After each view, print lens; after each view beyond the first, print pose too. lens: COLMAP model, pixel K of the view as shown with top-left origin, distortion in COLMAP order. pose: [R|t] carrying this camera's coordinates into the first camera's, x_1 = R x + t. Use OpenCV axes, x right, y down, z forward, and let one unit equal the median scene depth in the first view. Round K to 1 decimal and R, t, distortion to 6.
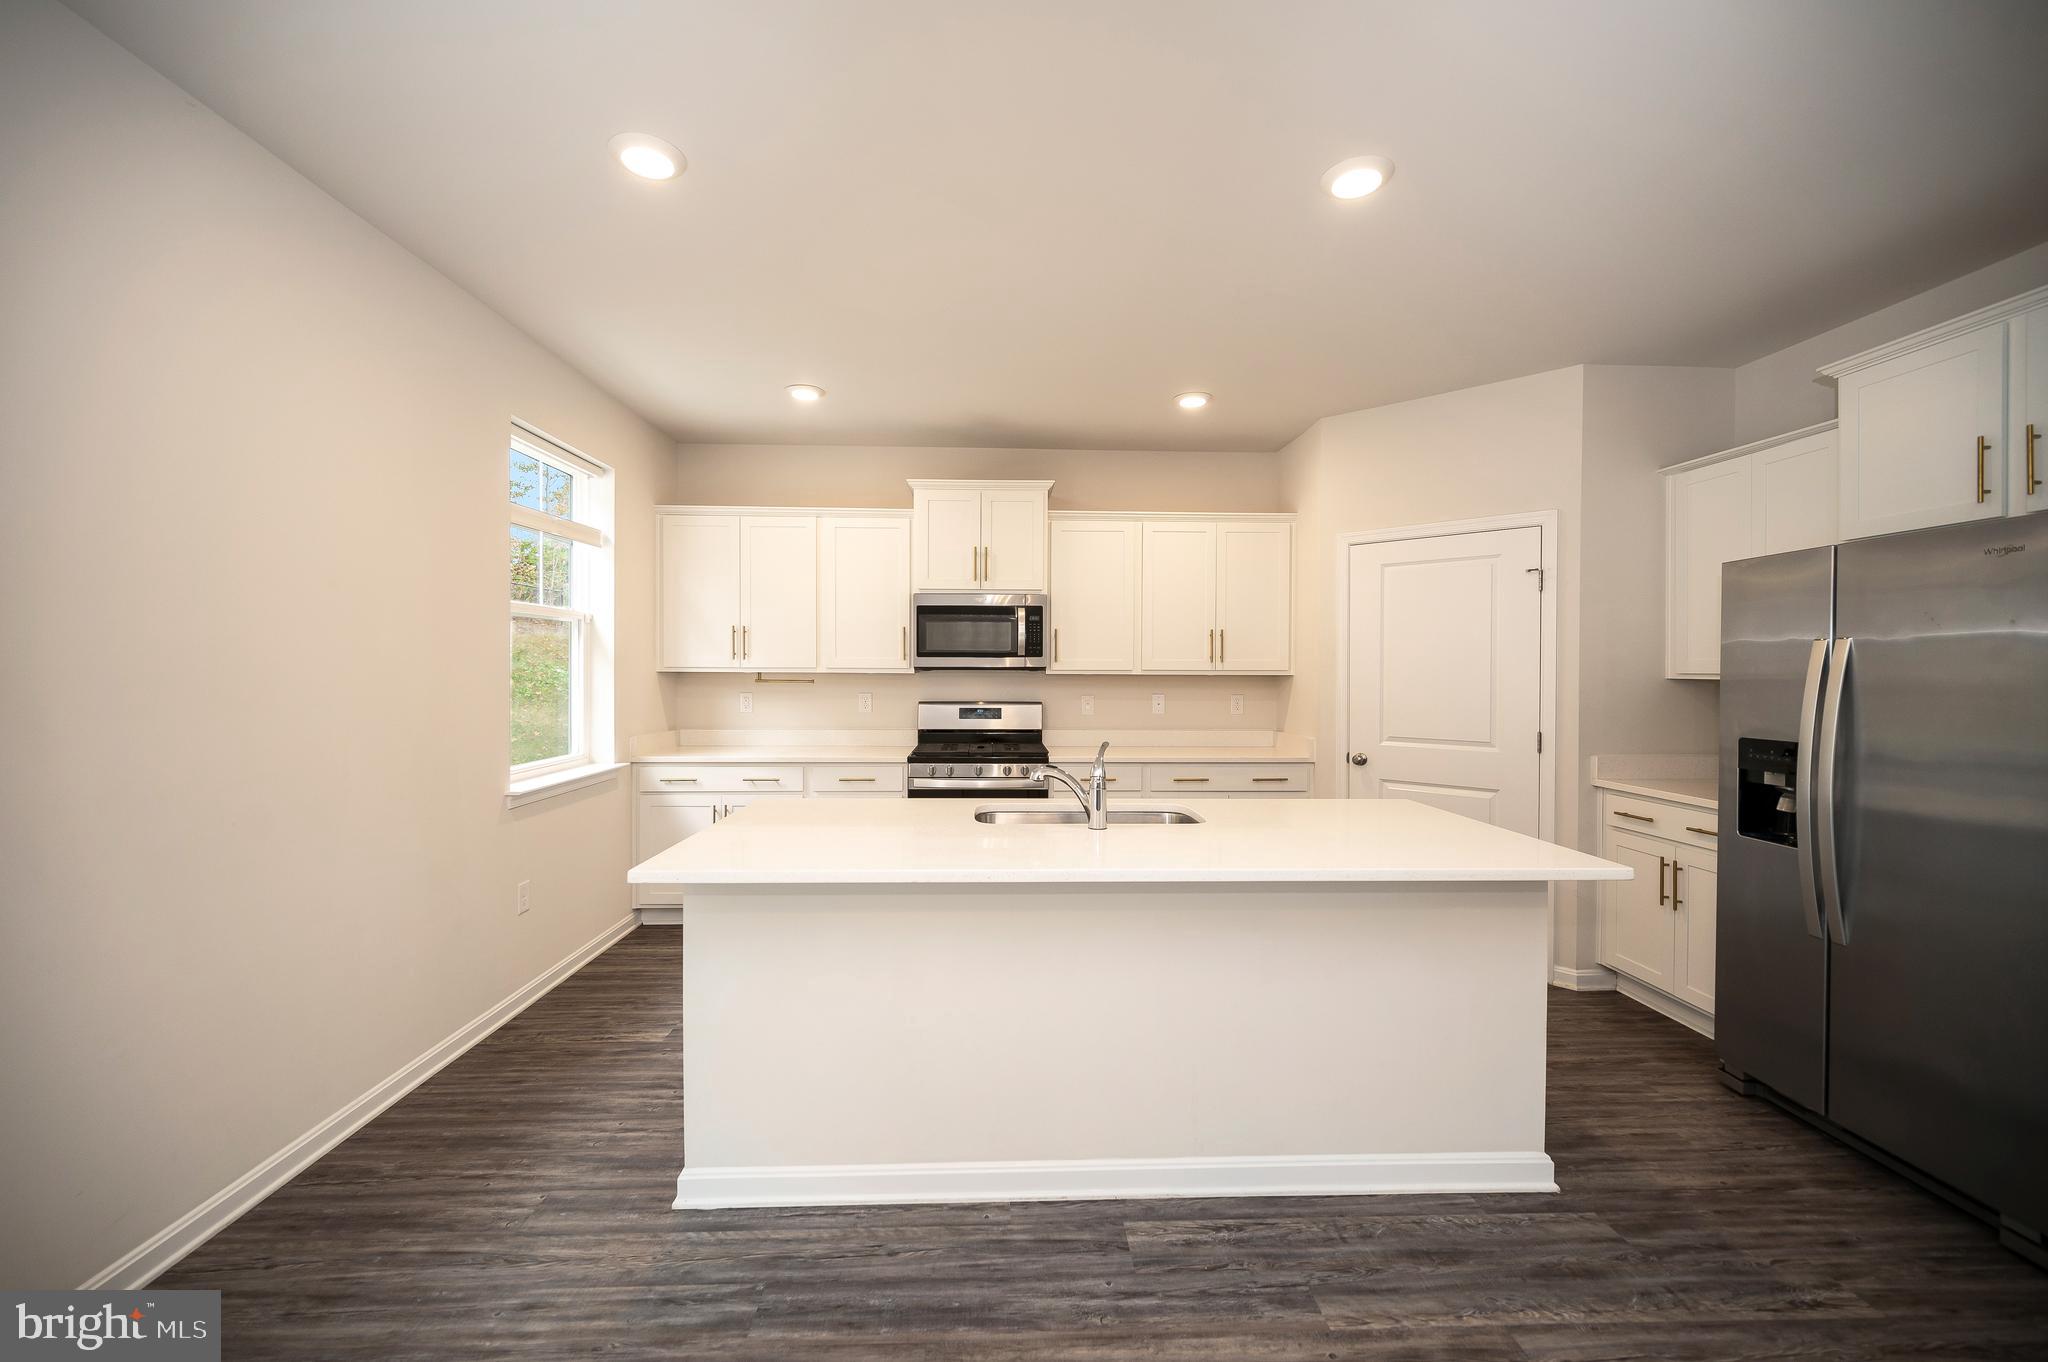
lens RADIAL K [[811.3, 0, 1023.9], [0, 811.3, 673.6], [0, 0, 1]] dist [-0.002556, 0.000050]
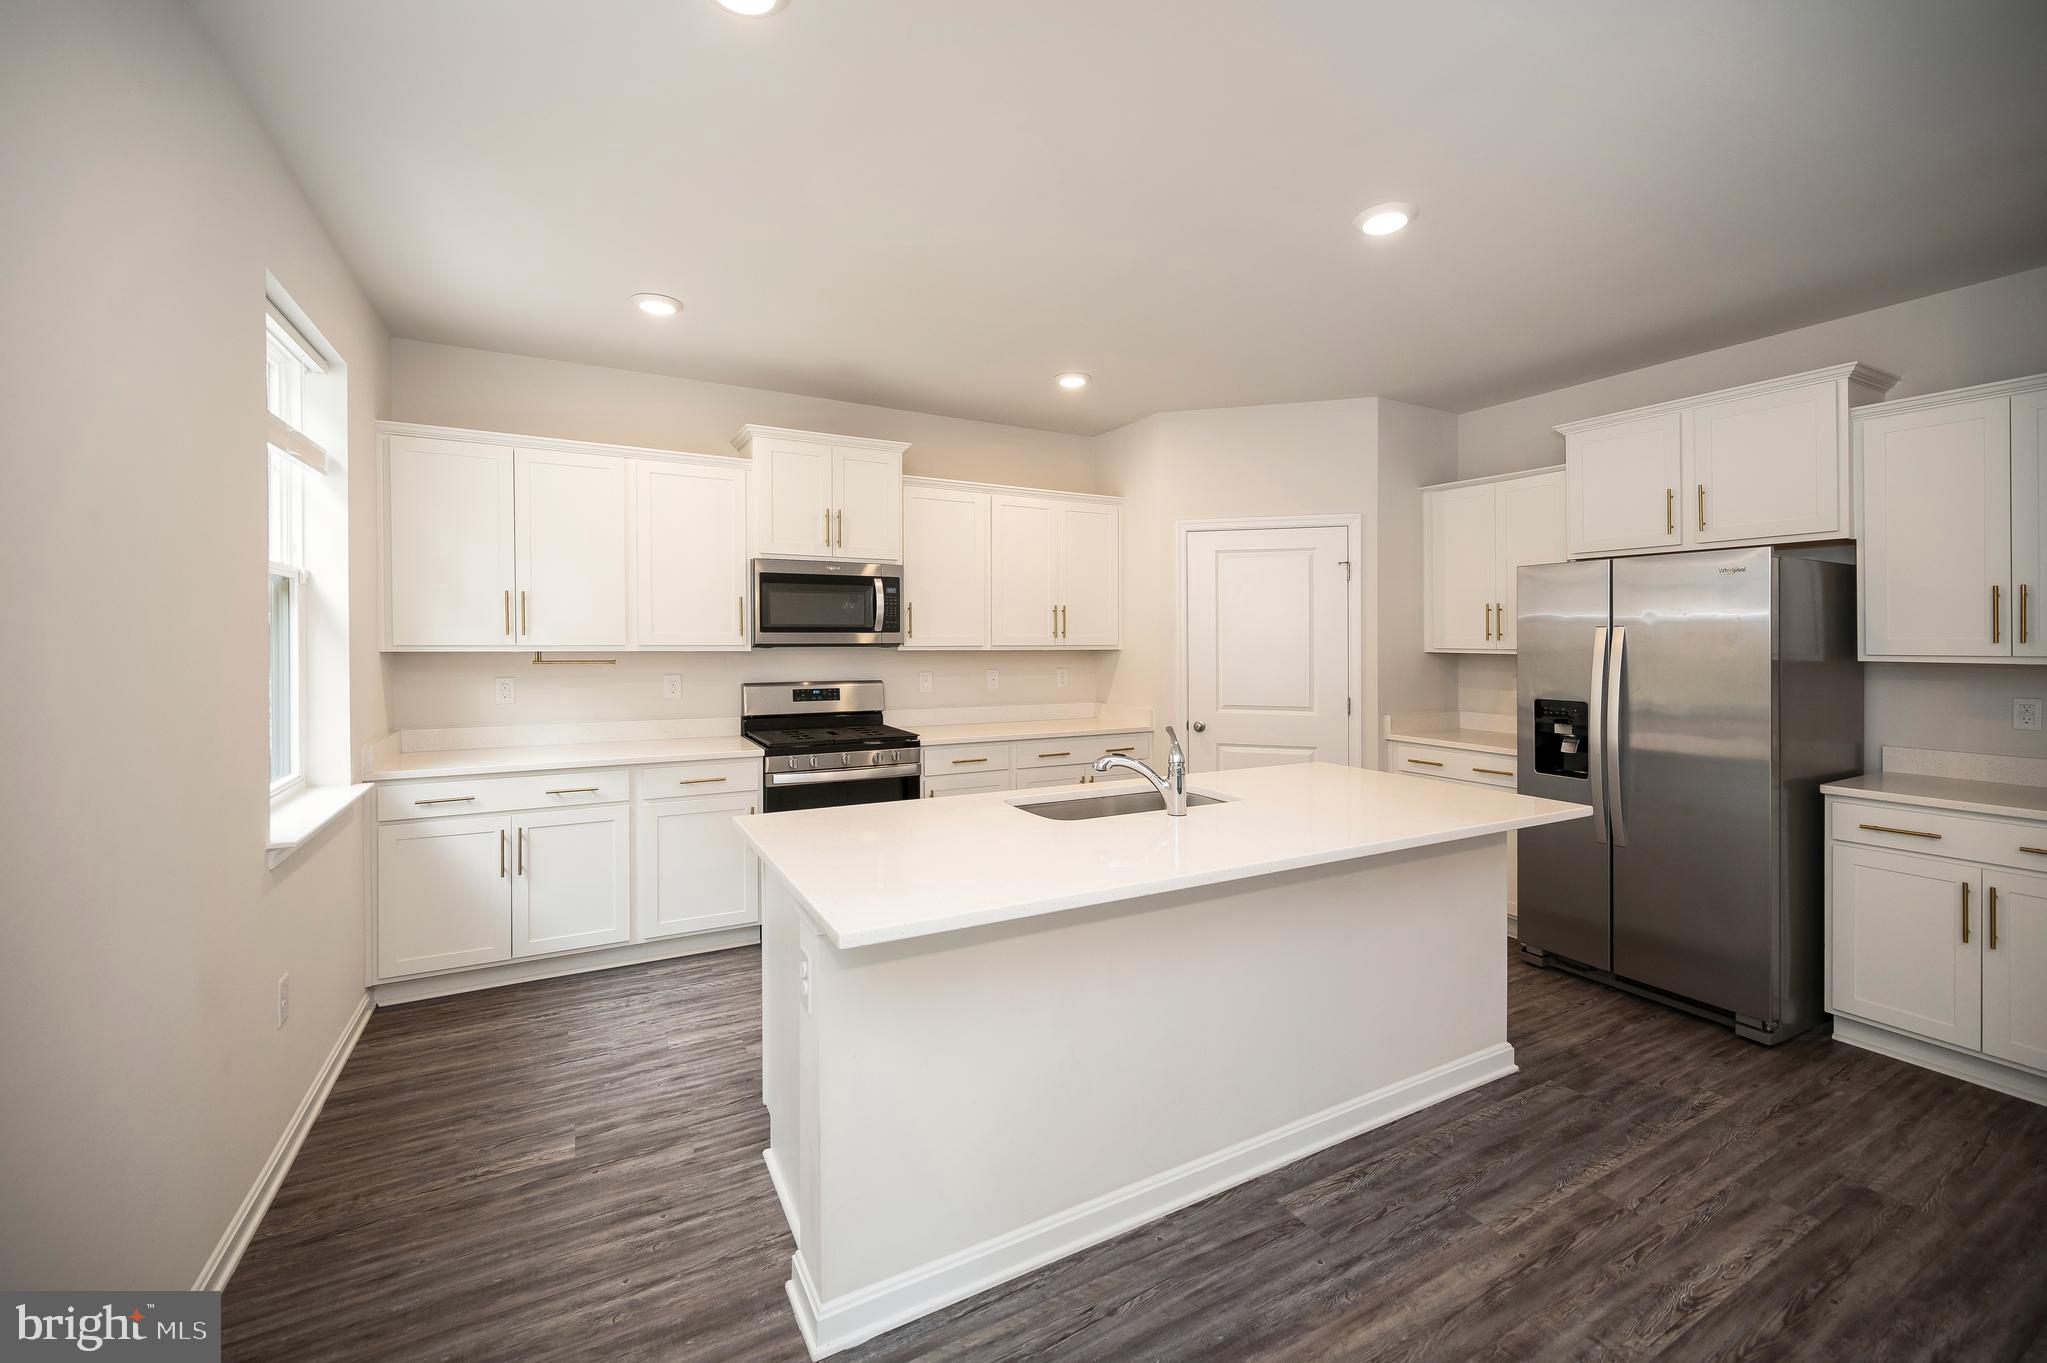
lens RADIAL K [[824.2, 0, 1022.6], [0, 824.2, 641.6], [0, 0, 1]] dist [-0.001987, -0.000597]
pose [[0.896112, -0.004079, 0.443808, -0.382024], [0.002888, 0.999990, 0.003360, -0.018229], [-0.443818, -0.001729, 0.896115, 0.132954]]
